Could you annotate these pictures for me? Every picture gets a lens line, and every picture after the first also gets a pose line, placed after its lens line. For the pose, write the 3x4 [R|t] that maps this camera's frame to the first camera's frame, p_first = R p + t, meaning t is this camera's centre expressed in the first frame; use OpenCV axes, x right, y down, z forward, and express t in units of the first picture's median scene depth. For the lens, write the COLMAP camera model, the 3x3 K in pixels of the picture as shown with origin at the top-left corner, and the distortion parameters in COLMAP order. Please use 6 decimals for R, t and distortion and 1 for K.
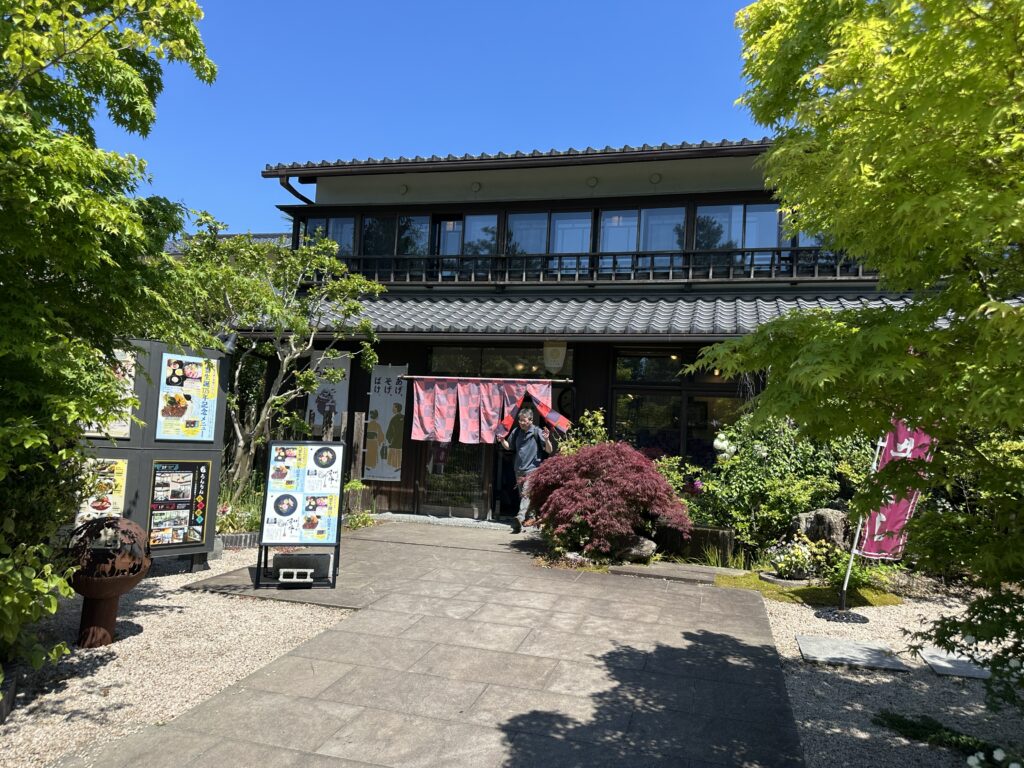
lens RADIAL K [[722.6, 0, 512.4], [0, 722.6, 390.0], [0, 0, 1]] dist [0.063691, -0.000555]
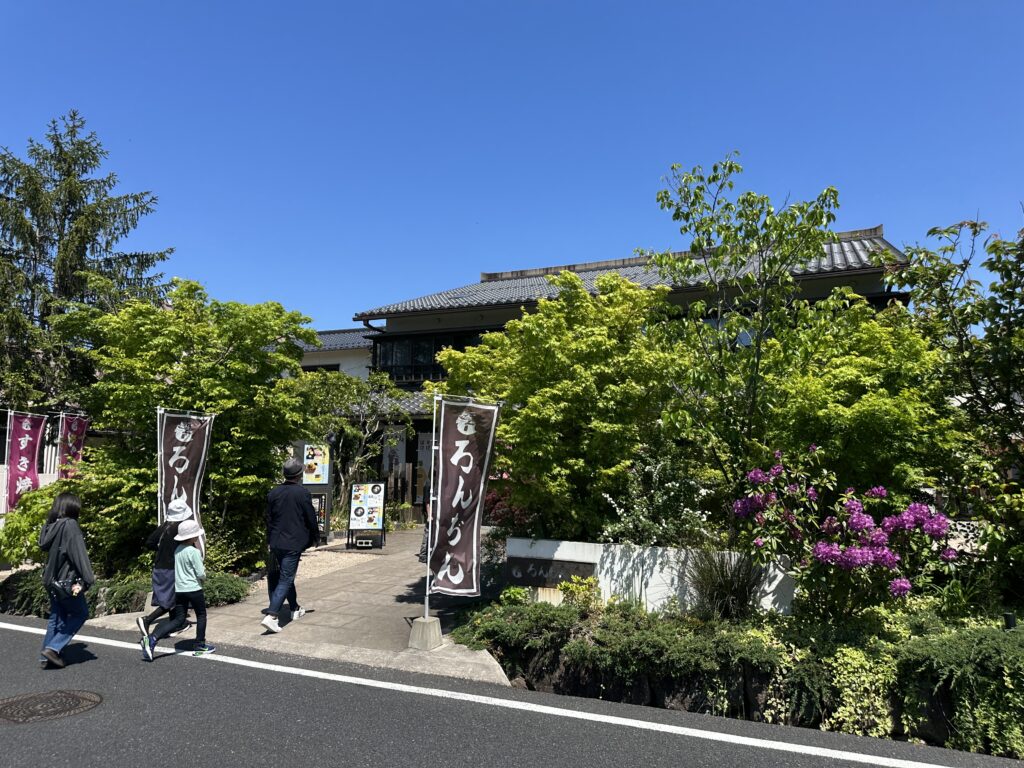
lens RADIAL K [[722.6, 0, 519.0], [0, 722.6, 377.3], [0, 0, 1]] dist [0.063691, -0.000555]
pose [[0.988909, -0.058987, -0.136309, 0.472958], [0.050655, 0.996676, -0.063804, -0.079268], [0.139619, 0.056191, 0.988610, -1.087451]]
